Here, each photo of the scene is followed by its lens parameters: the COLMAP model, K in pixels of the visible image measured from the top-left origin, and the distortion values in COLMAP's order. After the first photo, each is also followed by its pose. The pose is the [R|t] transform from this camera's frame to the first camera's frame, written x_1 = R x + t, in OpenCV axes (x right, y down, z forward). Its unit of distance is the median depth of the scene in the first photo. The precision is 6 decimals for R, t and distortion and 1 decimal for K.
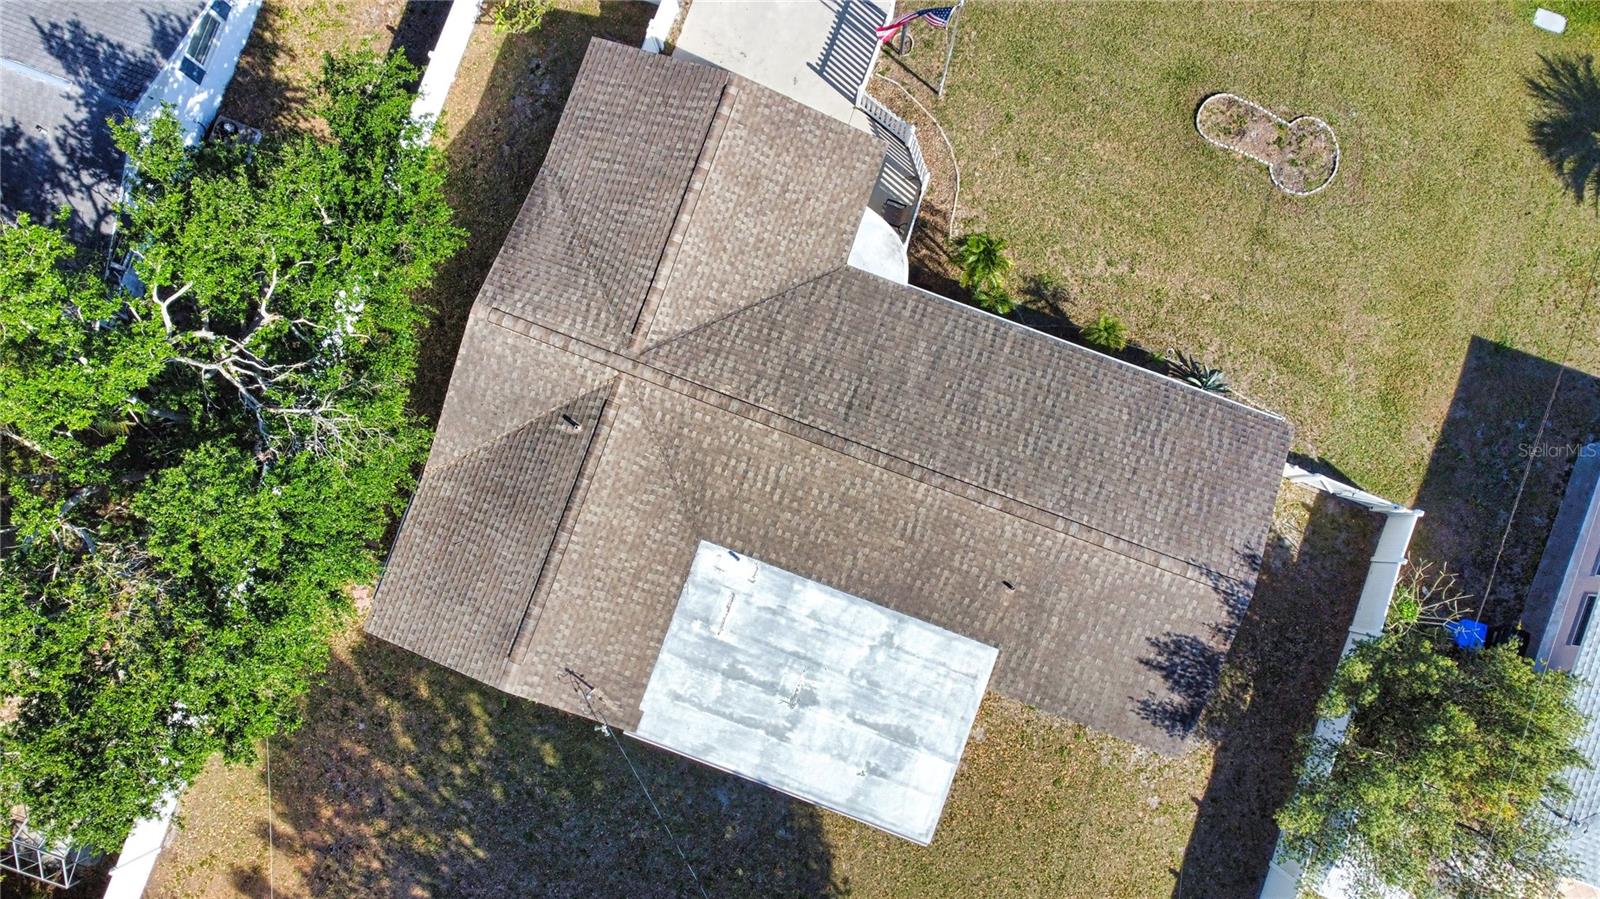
lens RADIAL K [[1220.2, 0, 804.6], [0, 1220.2, 450.8], [0, 0, 1]] dist [0.006097, -0.004868]
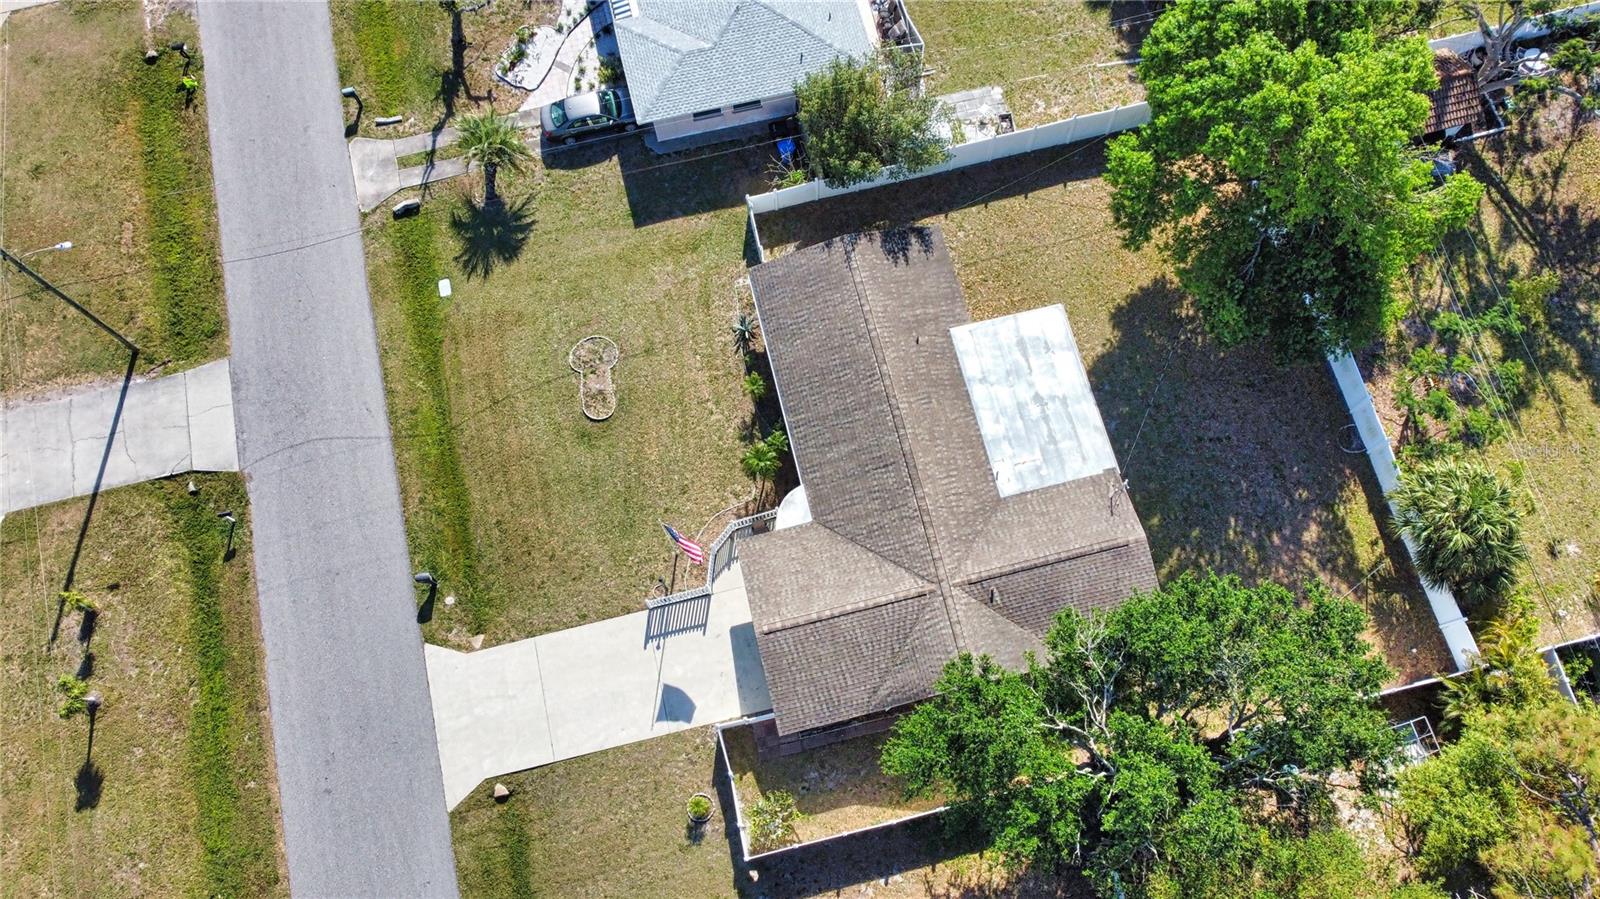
lens RADIAL K [[1232.6, 0, 800.0], [0, 1232.6, 449.5], [0, 0, 1]] dist [0.006284, -0.030899]
pose [[-0.556715, -0.782242, 0.279581, -0.350902], [0.830237, -0.512671, 0.218802, -0.489260], [-0.027823, 0.353929, 0.934858, -0.587727]]
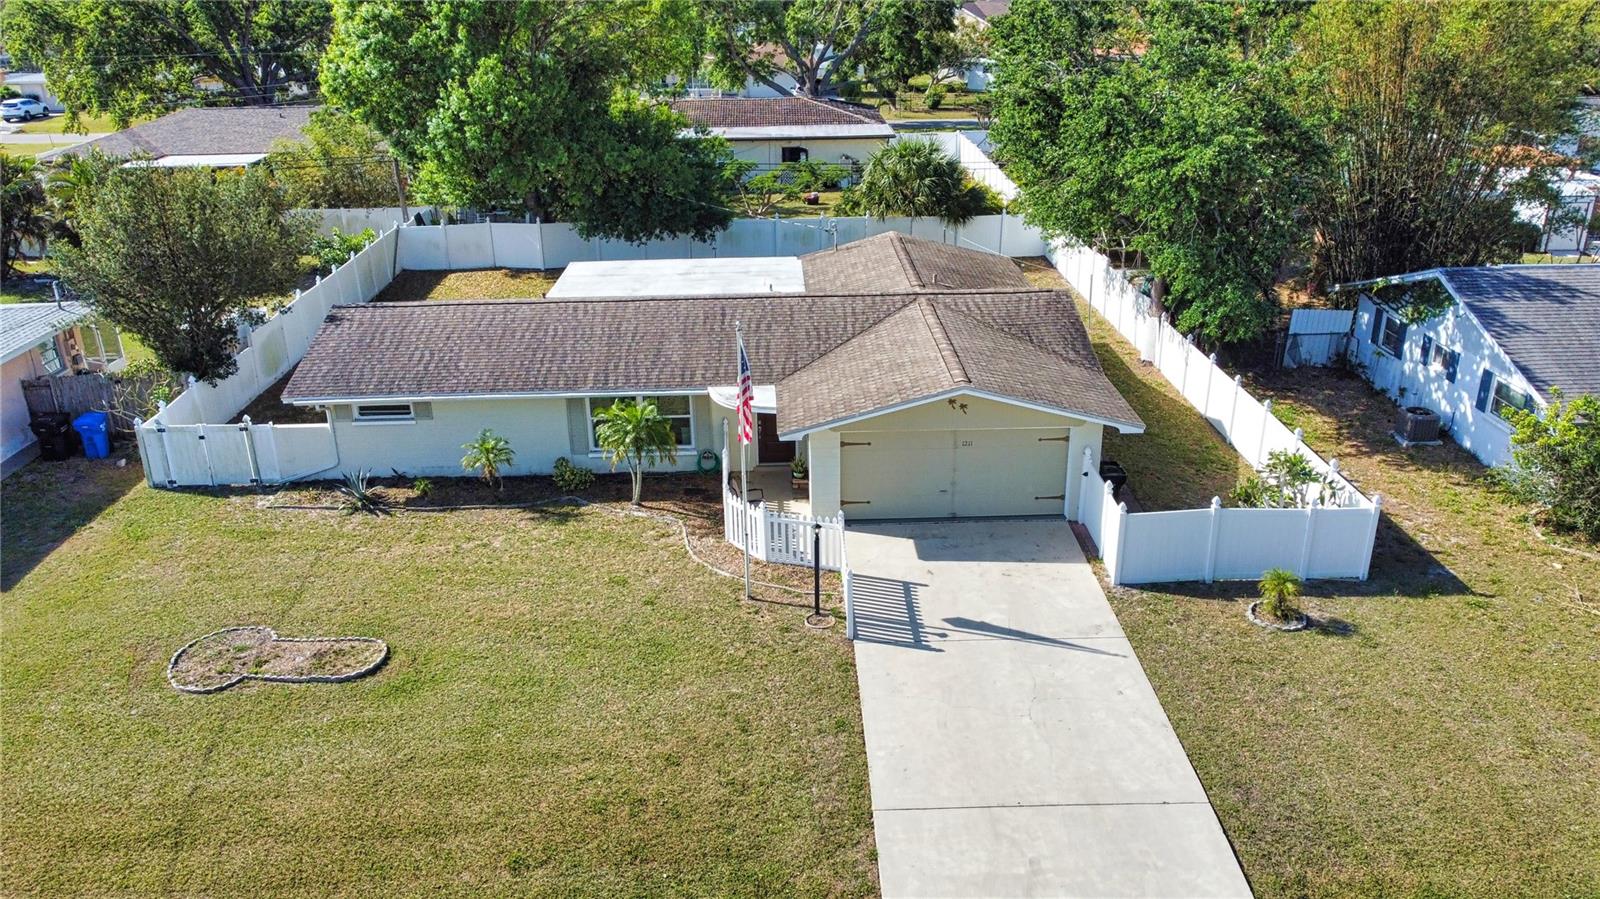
lens RADIAL K [[1205.1, 0, 806.0], [0, 1205.1, 457.0], [0, 0, 1]] dist [0.014208, -0.042622]
pose [[-0.927861, 0.166200, -0.333844, 0.345371], [-0.369443, -0.287569, 0.883638, -1.040926], [0.050857, 0.943229, 0.328226, 0.759004]]
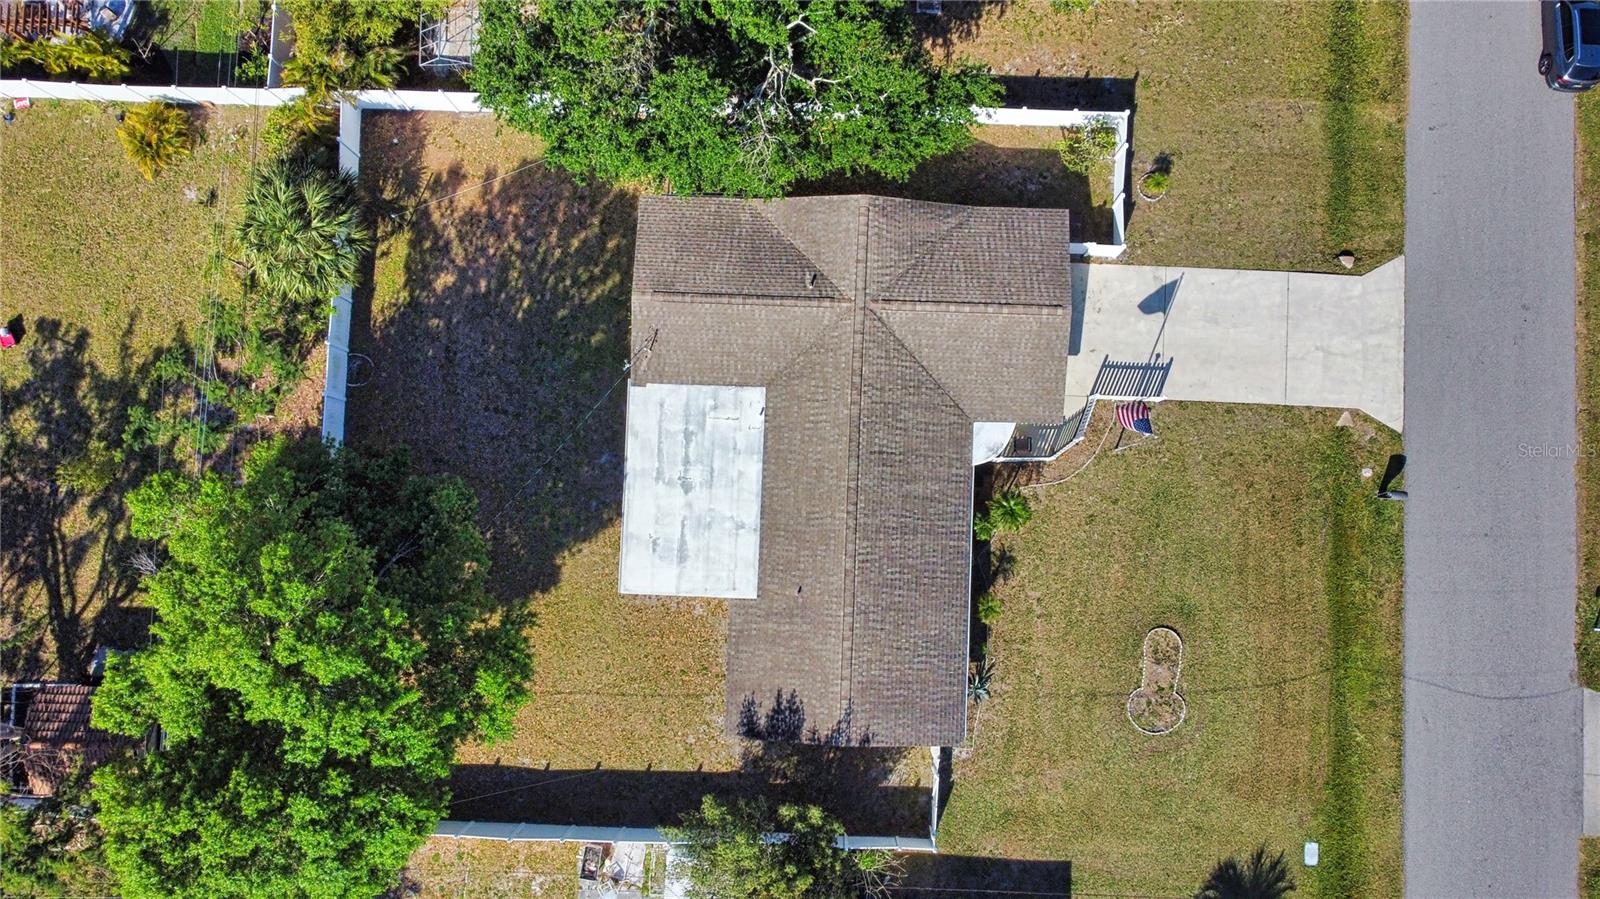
lens RADIAL K [[1205.0, 0, 803.7], [0, 1205.0, 455.1], [0, 0, 1]] dist [0.004571, -0.007370]
pose [[0.308898, 0.949497, -0.055123, 0.090754], [-0.948189, 0.311963, 0.060134, -0.034760], [0.074293, 0.033692, 0.996667, -0.470519]]
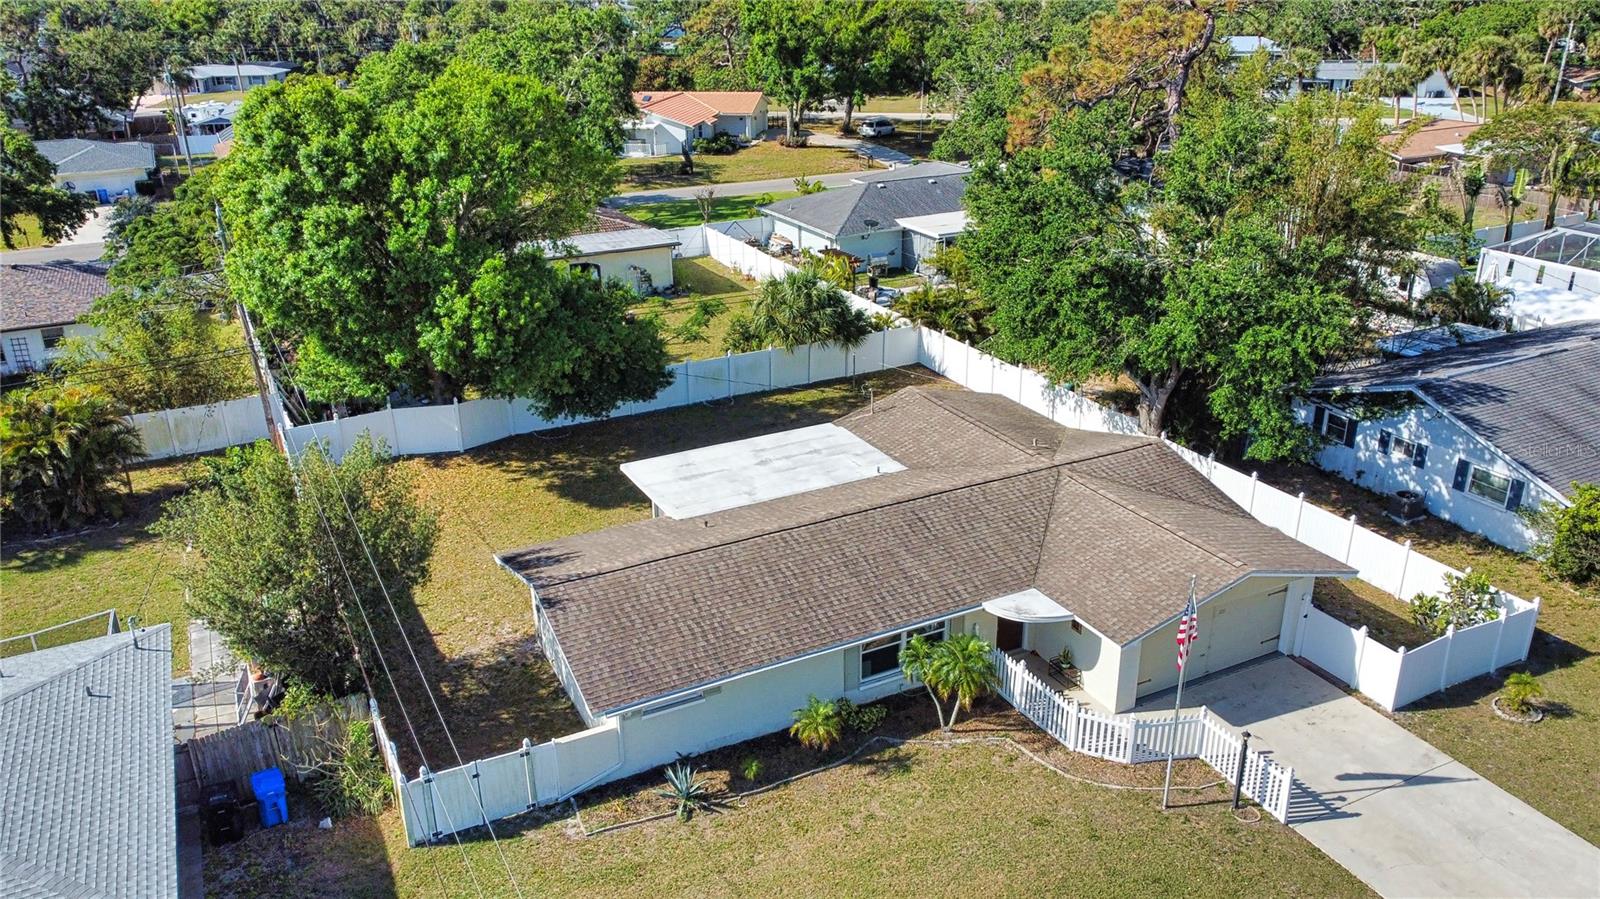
lens RADIAL K [[1205.0, 0, 803.7], [0, 1205.0, 455.1], [0, 0, 1]] dist [0.004571, -0.007370]
pose [[-0.678922, 0.297905, -0.671057, 0.830856], [-0.730928, -0.187917, 0.656072, -0.670325], [0.069344, 0.935917, 0.345328, 0.543271]]
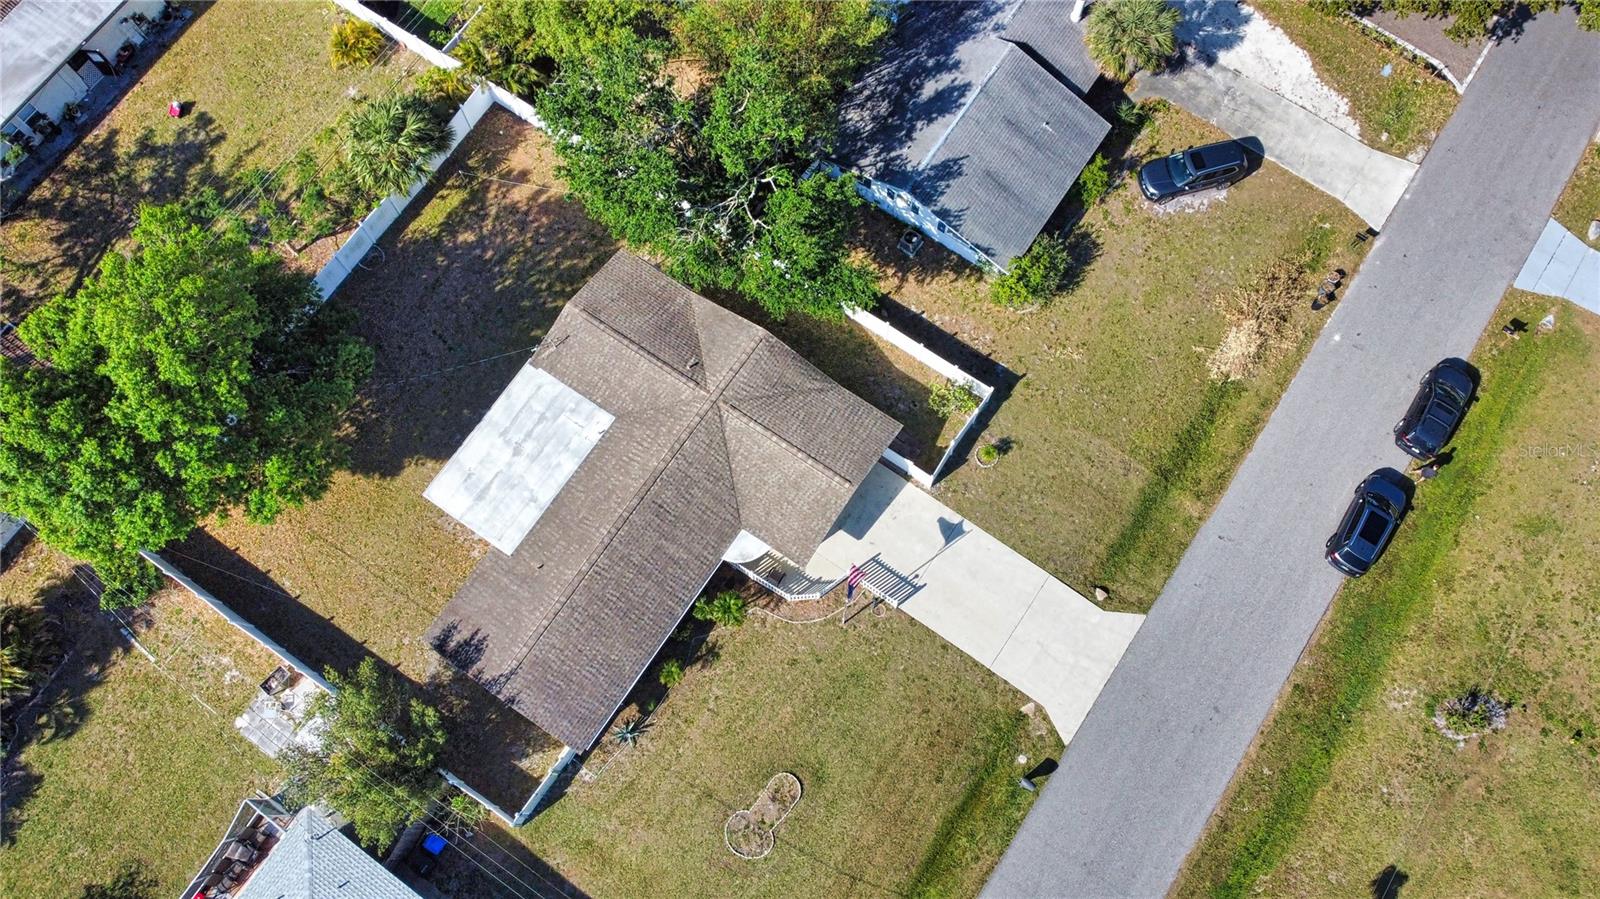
lens RADIAL K [[1205.1, 0, 806.0], [0, 1205.1, 457.0], [0, 0, 1]] dist [0.014208, -0.042622]
pose [[-0.242586, 0.932566, -0.267345, 0.390162], [-0.967125, -0.210799, 0.142241, -0.479508], [0.076293, 0.293062, 0.953045, -0.704967]]
